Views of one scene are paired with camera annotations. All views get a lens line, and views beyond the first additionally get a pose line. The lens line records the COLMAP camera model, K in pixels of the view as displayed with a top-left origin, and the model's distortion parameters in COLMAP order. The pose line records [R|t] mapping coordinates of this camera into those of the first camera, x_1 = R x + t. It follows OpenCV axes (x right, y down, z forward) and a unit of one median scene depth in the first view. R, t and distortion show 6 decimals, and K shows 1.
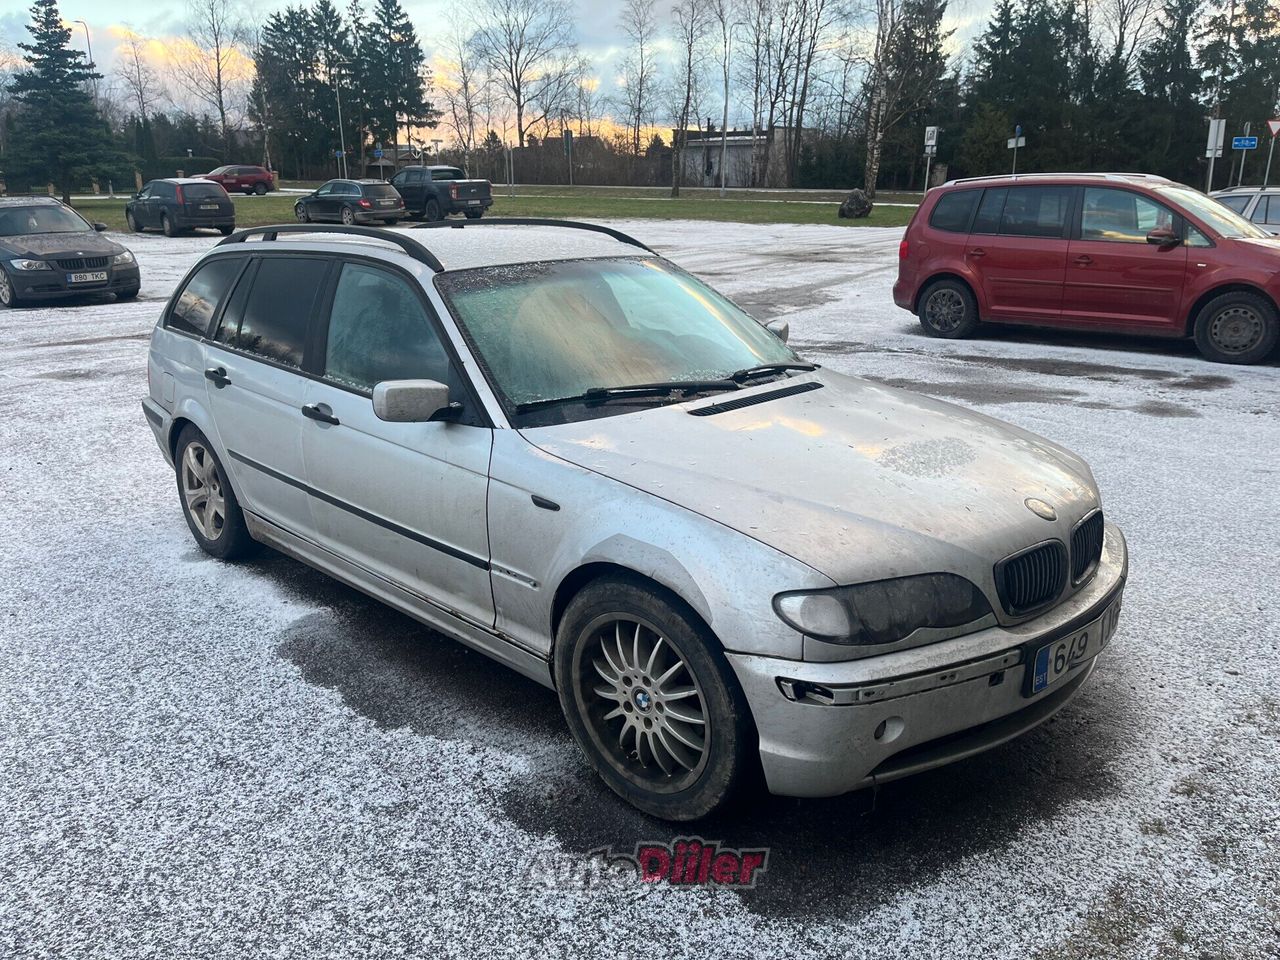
lens RADIAL K [[976.9, 0, 640.0], [0, 976.9, 480.0], [0, 0, 1]] dist [0.031221, -0.010313]
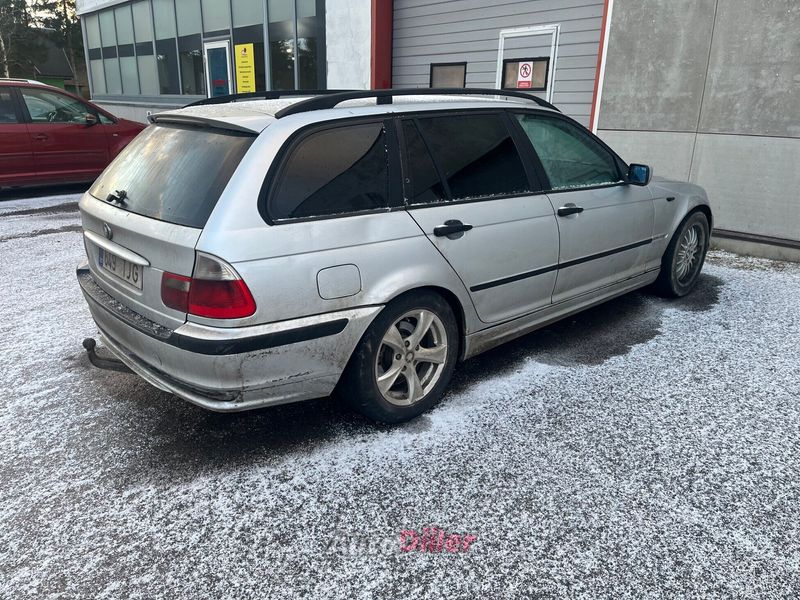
lens RADIAL K [[620.0, 0, 400.0], [0, 620.0, 300.0], [0, 0, 1]] dist [0.081081, -0.116015]
pose [[0.034707, -0.291319, 0.955996, -1.325736], [0.277367, 0.921802, 0.270830, -0.279412], [-0.960137, 0.255763, 0.112795, 1.188207]]
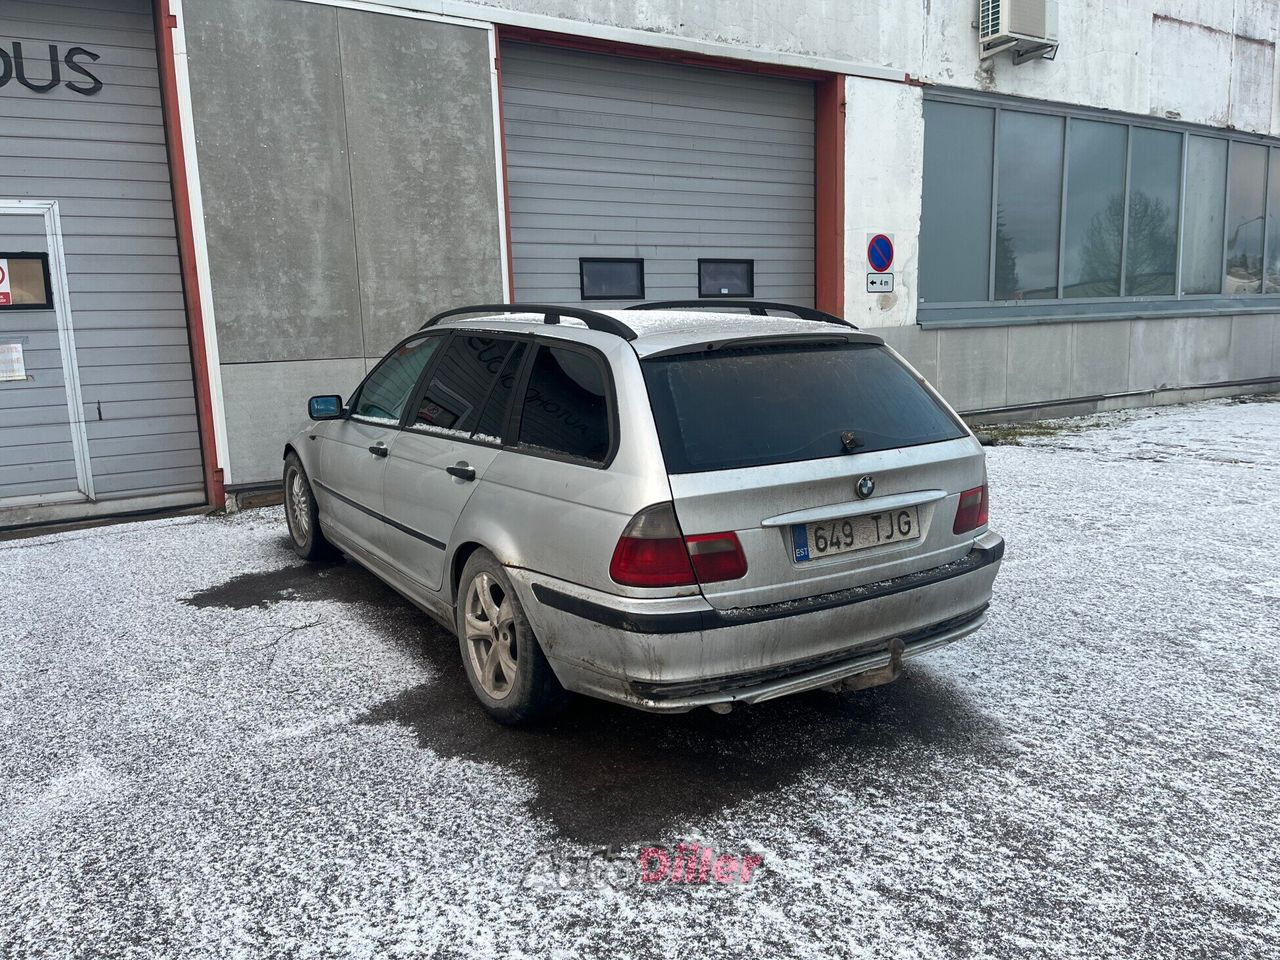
lens RADIAL K [[976.9, 0, 640.0], [0, 976.9, 480.0], [0, 0, 1]] dist [0.031221, -0.010313]
pose [[-0.979907, 0.004310, 0.199410, -0.567730], [0.092667, 0.895152, 0.436022, -0.649900], [-0.176623, 0.445739, -0.877565, 2.378944]]
